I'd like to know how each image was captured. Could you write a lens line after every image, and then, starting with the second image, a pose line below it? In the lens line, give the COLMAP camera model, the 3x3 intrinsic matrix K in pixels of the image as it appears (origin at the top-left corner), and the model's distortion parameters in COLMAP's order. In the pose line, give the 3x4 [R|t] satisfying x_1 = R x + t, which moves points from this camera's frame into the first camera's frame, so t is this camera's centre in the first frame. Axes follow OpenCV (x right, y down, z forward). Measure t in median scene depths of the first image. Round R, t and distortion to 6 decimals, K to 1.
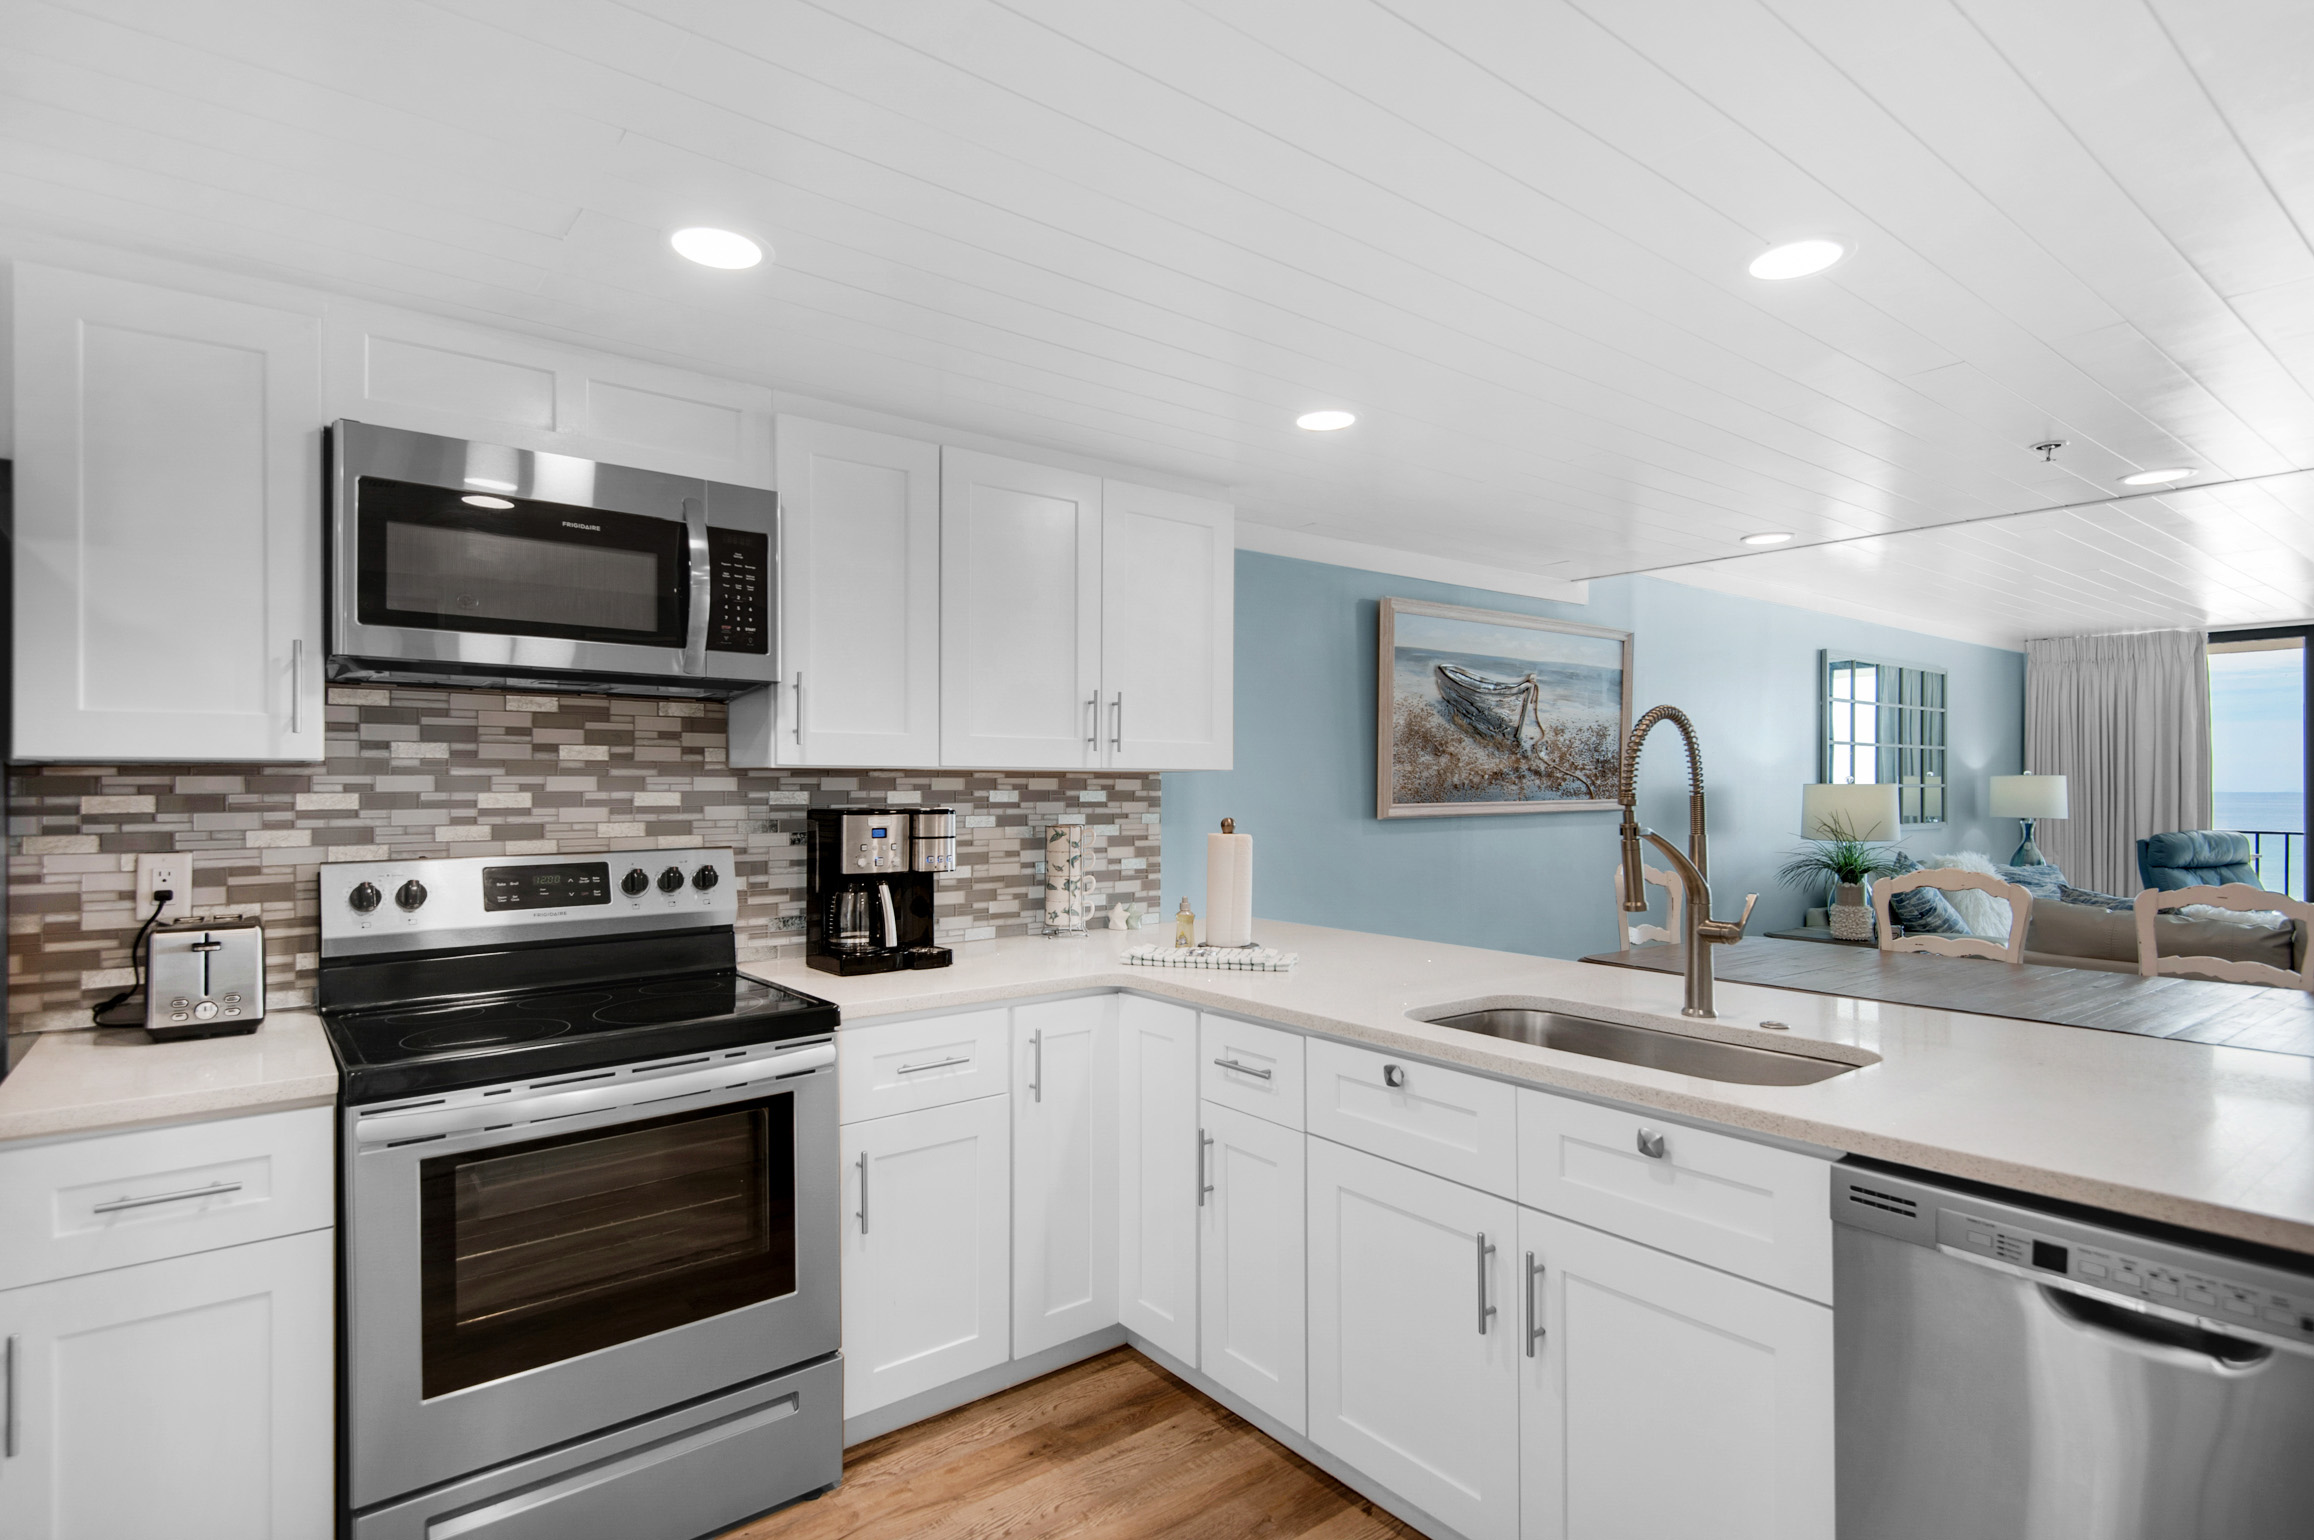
lens RADIAL K [[1162.9, 0, 1157.0], [0, 1162.9, 770.0], [0, 0, 1]] dist [0.039778, -0.018981]
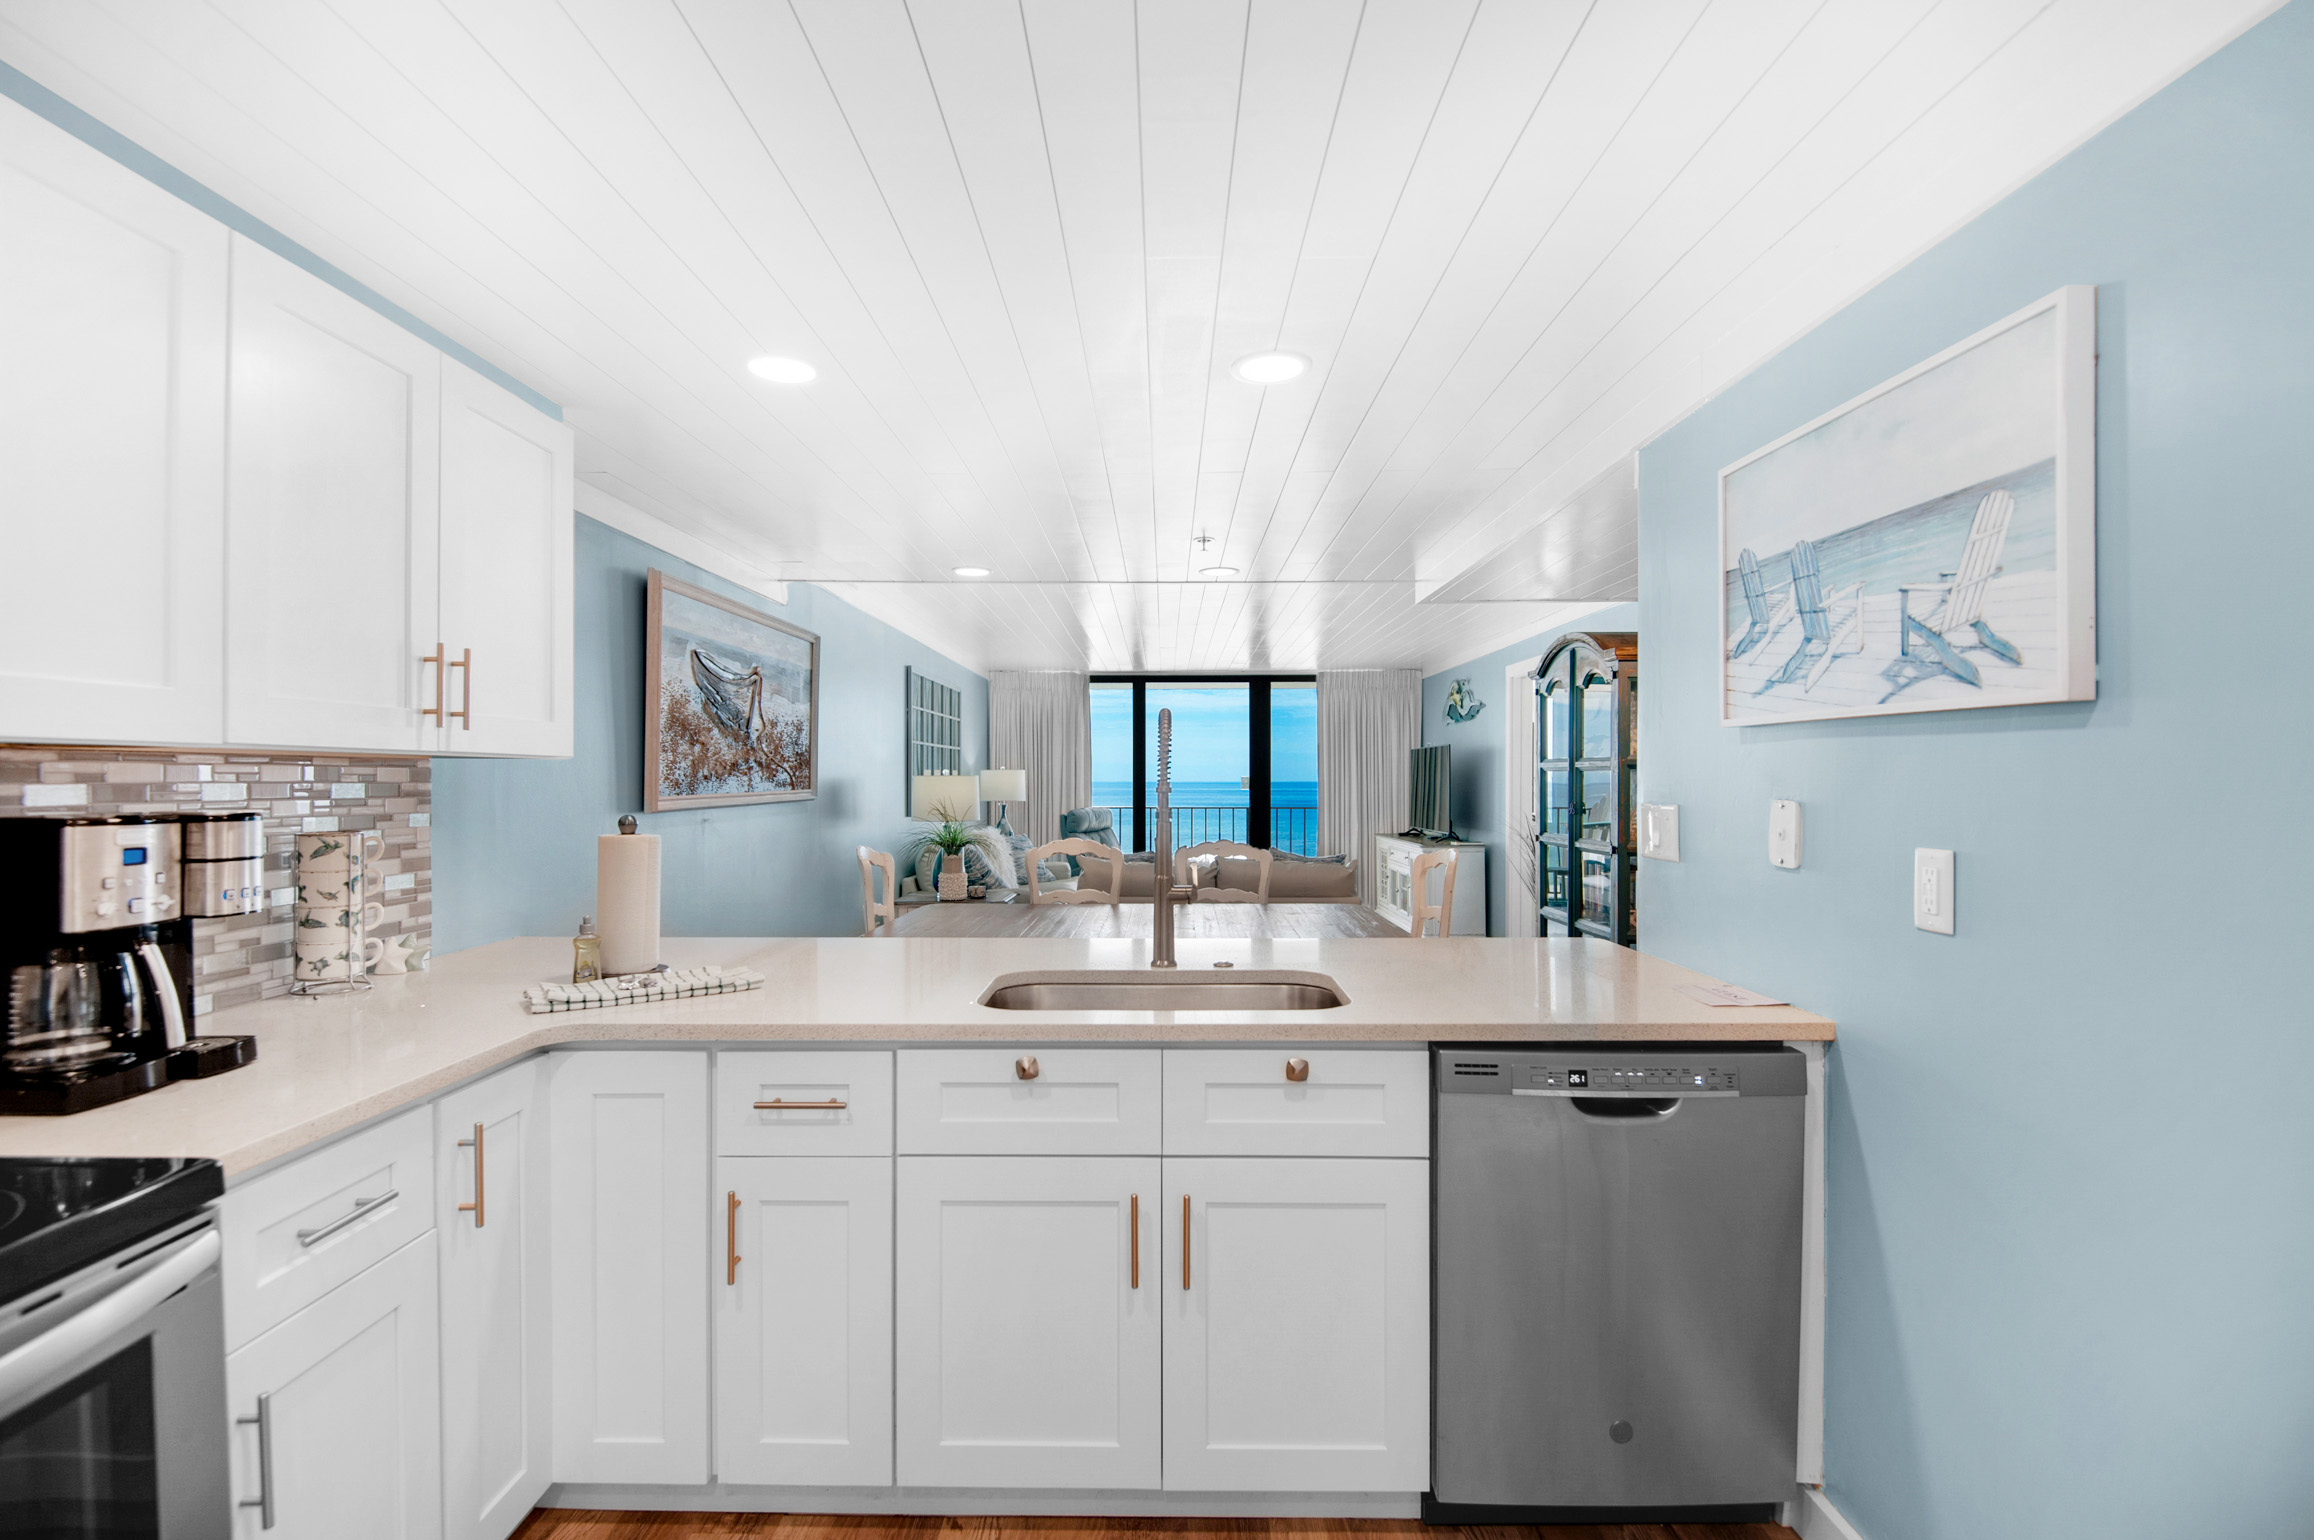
lens RADIAL K [[1061.7, 0, 1148.8], [0, 1061.7, 777.5], [0, 0, 1]] dist [0.016515, -0.018305]
pose [[0.629468, -0.001513, 0.777025, -0.207774], [-0.007677, 0.999937, 0.008166, 0.004338], [-0.776989, -0.011105, 0.629417, 0.175208]]
